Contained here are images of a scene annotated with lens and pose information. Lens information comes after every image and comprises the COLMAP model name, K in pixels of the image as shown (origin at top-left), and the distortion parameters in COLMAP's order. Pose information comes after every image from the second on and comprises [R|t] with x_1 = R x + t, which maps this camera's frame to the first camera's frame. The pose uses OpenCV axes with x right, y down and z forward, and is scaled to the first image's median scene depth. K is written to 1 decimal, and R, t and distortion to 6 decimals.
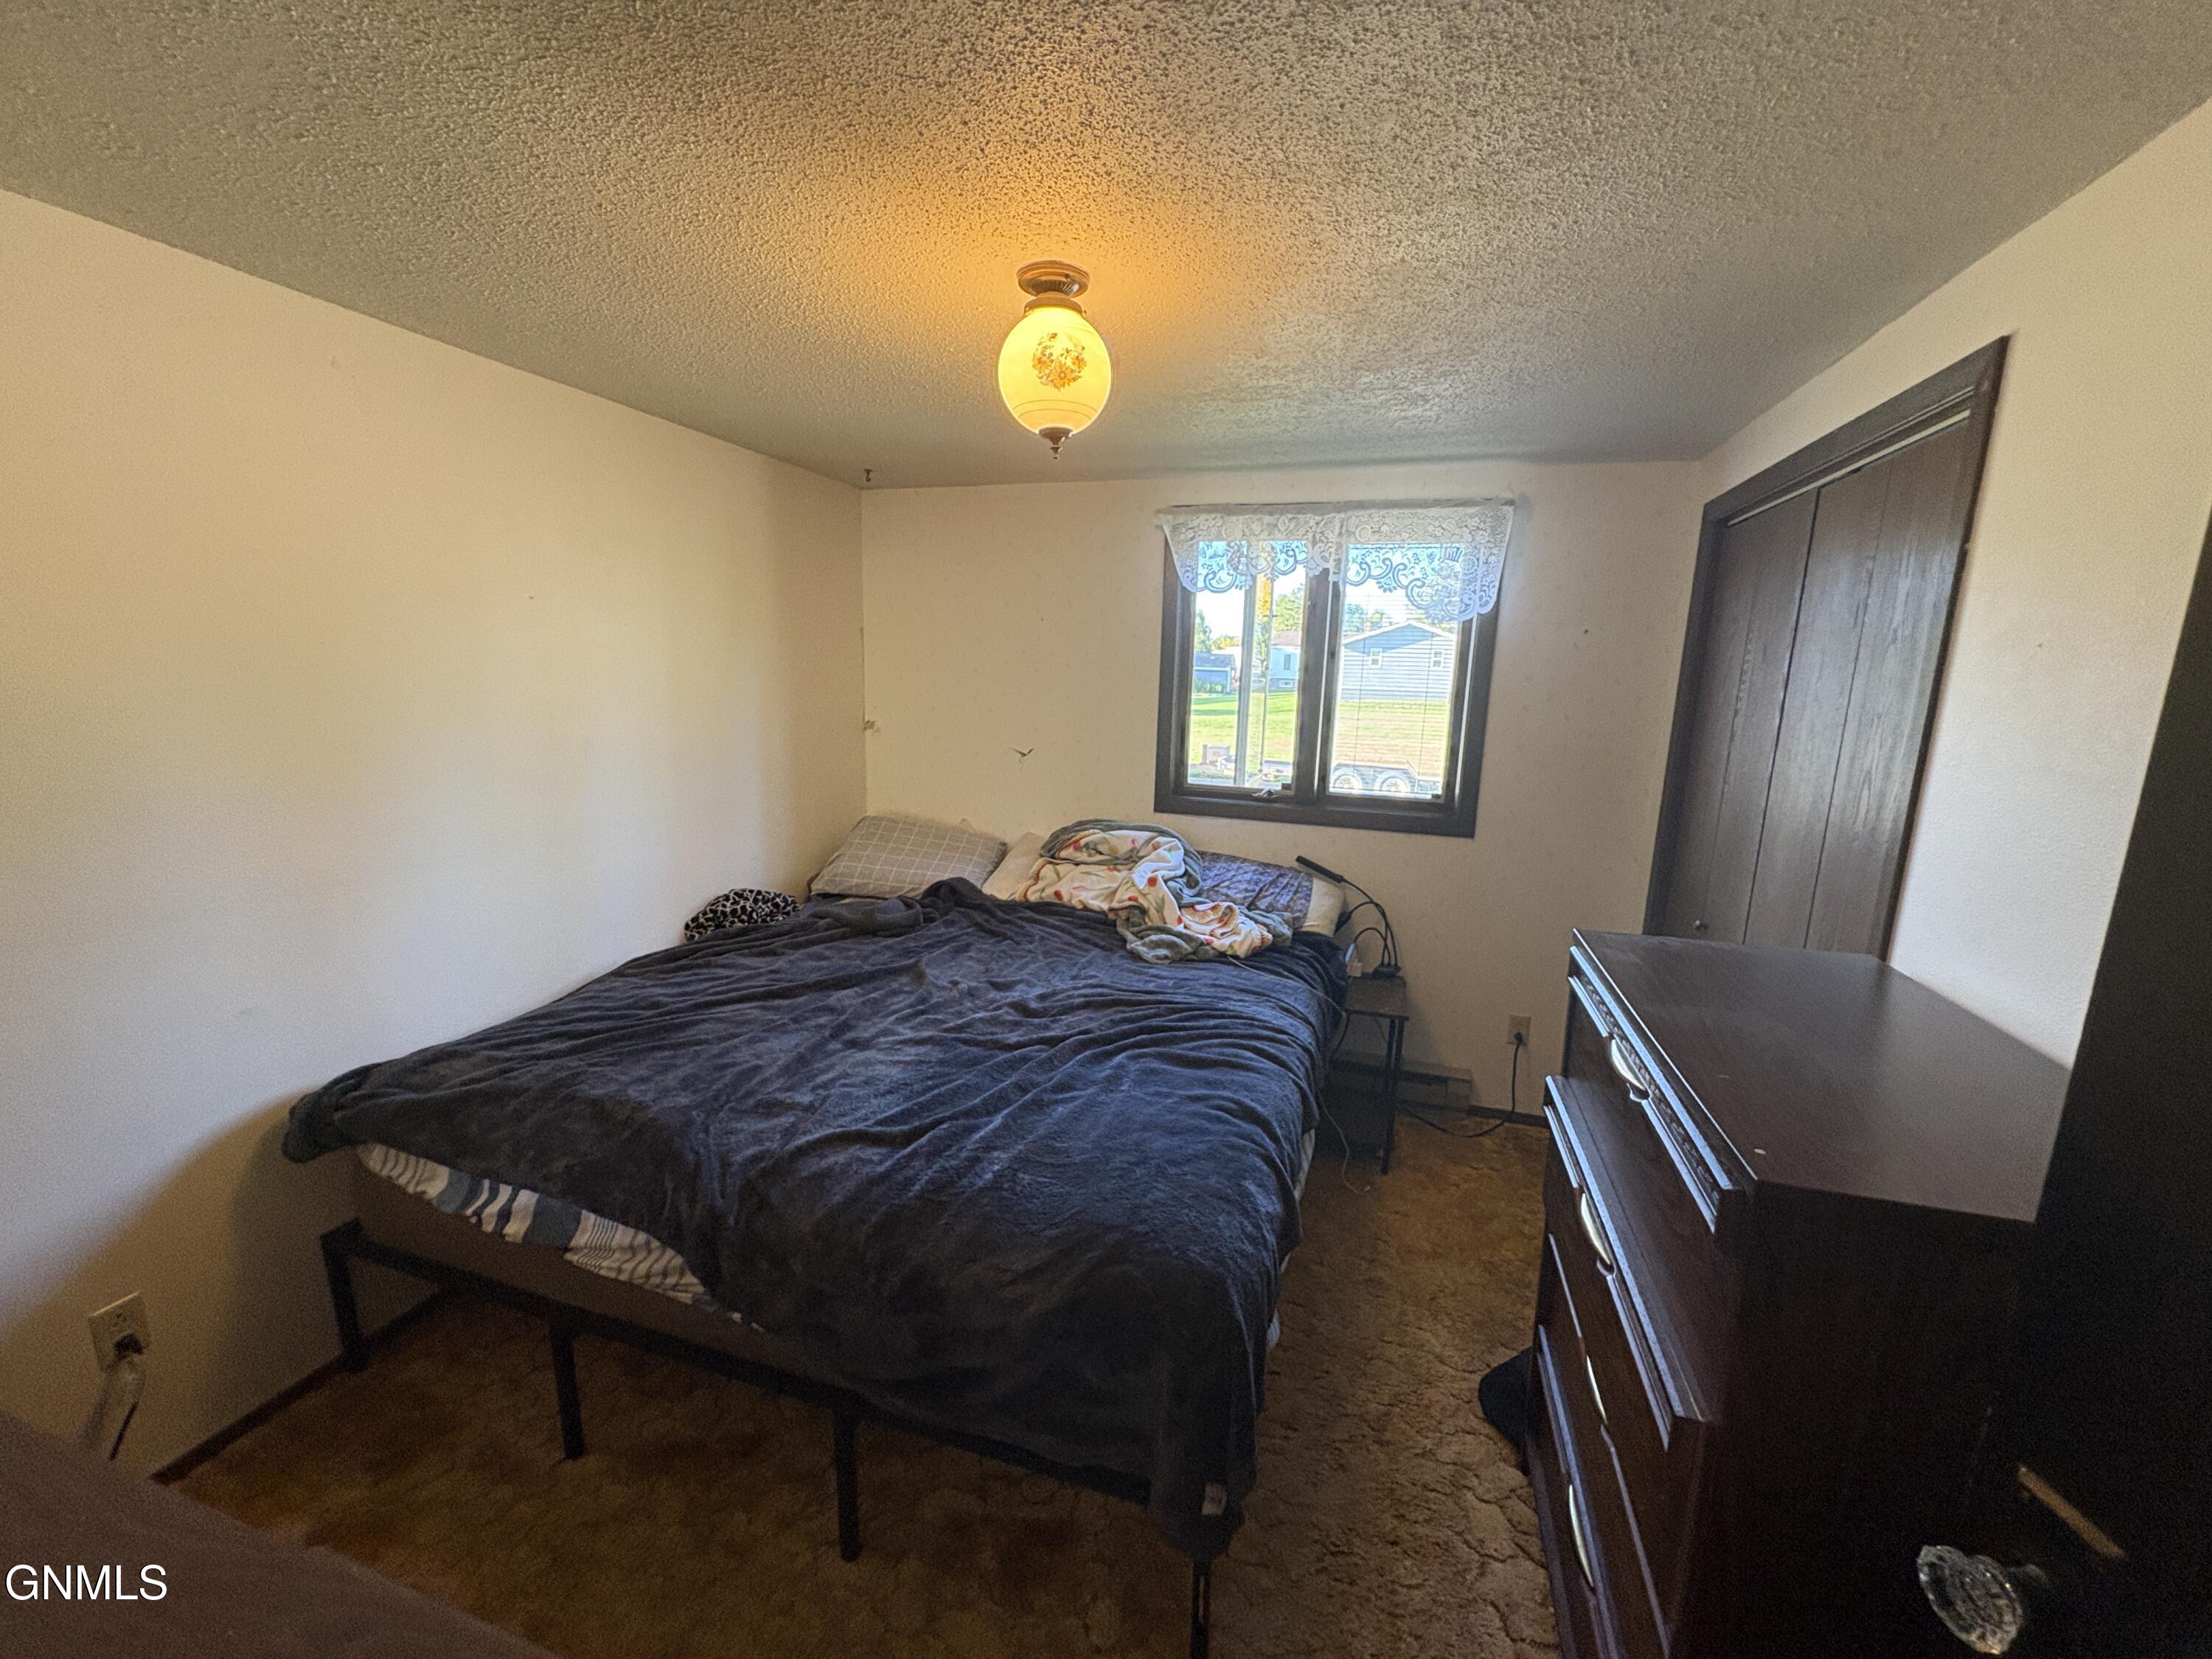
lens RADIAL K [[879.3, 0, 1107.2], [0, 879.3, 836.6], [0, 0, 1]] dist [-0.000035, -0.000029]
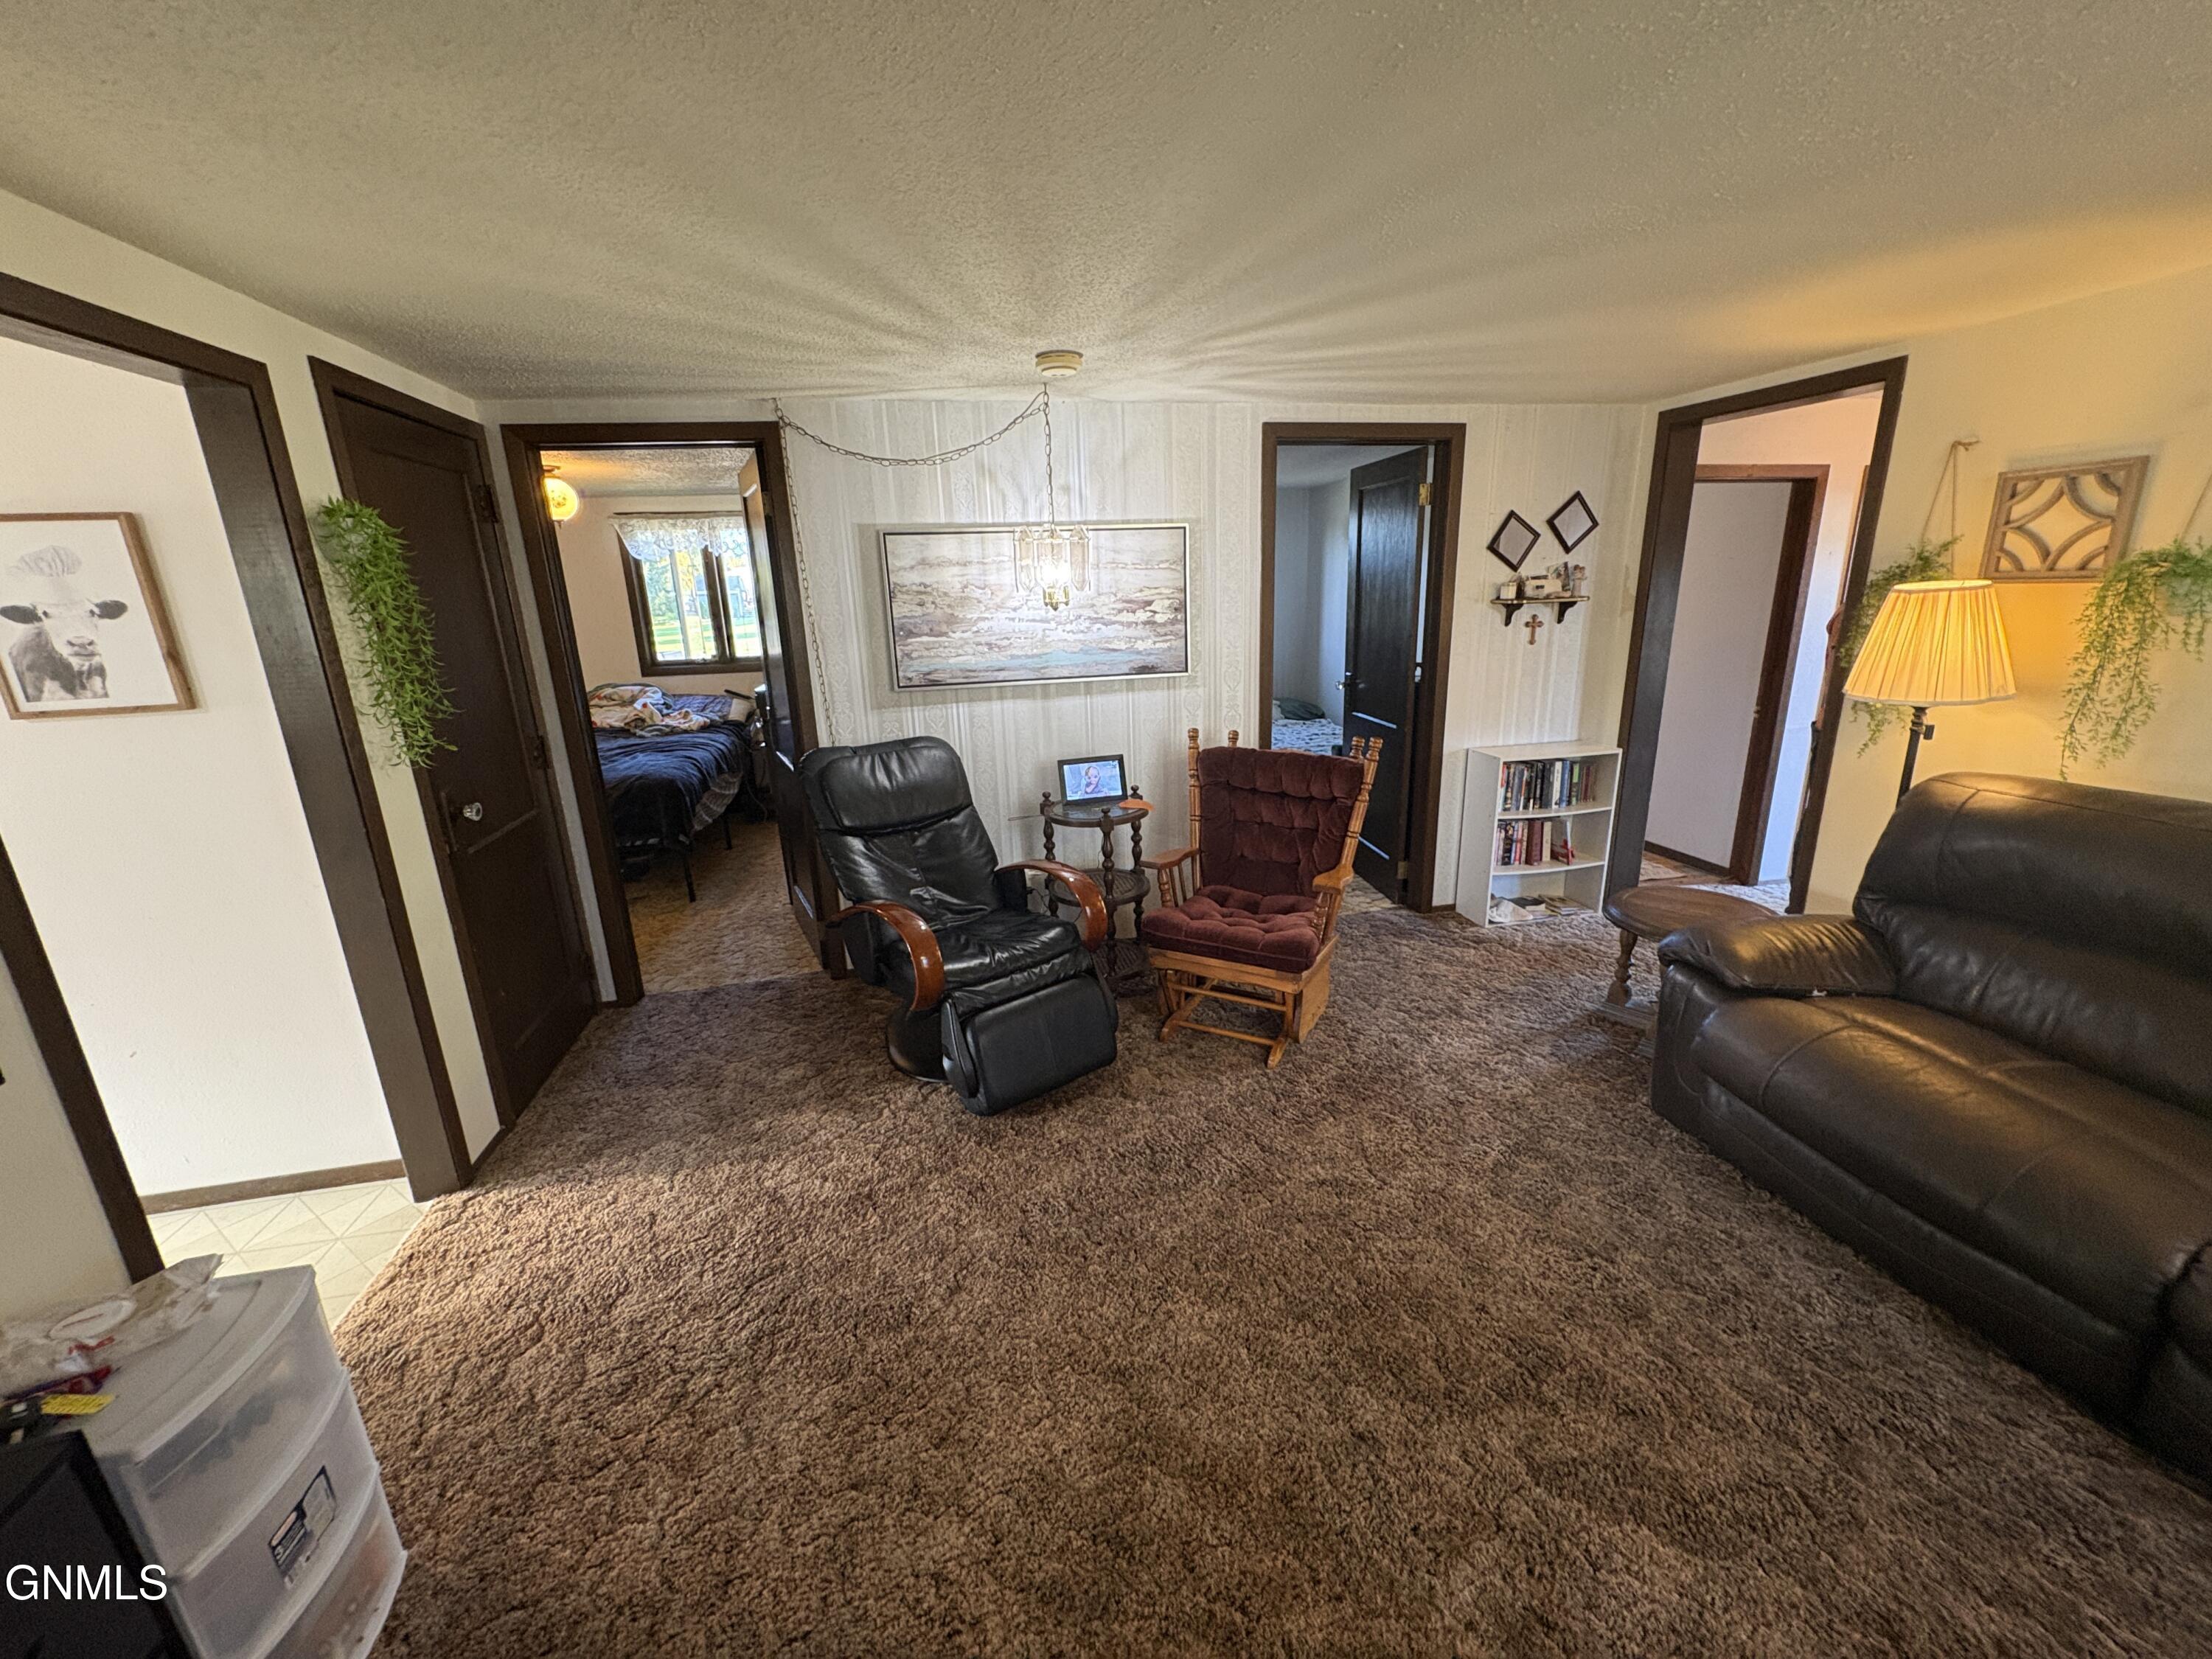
lens RADIAL K [[879.3, 0, 1106.1], [0, 879.3, 835.3], [0, 0, 1]] dist [-0.000035, -0.000029]
pose [[0.868245, -0.188730, 0.458837, -0.012018], [0.150939, 0.981465, 0.118081, 0.253192], [-0.472618, -0.033267, 0.880639, -1.243781]]
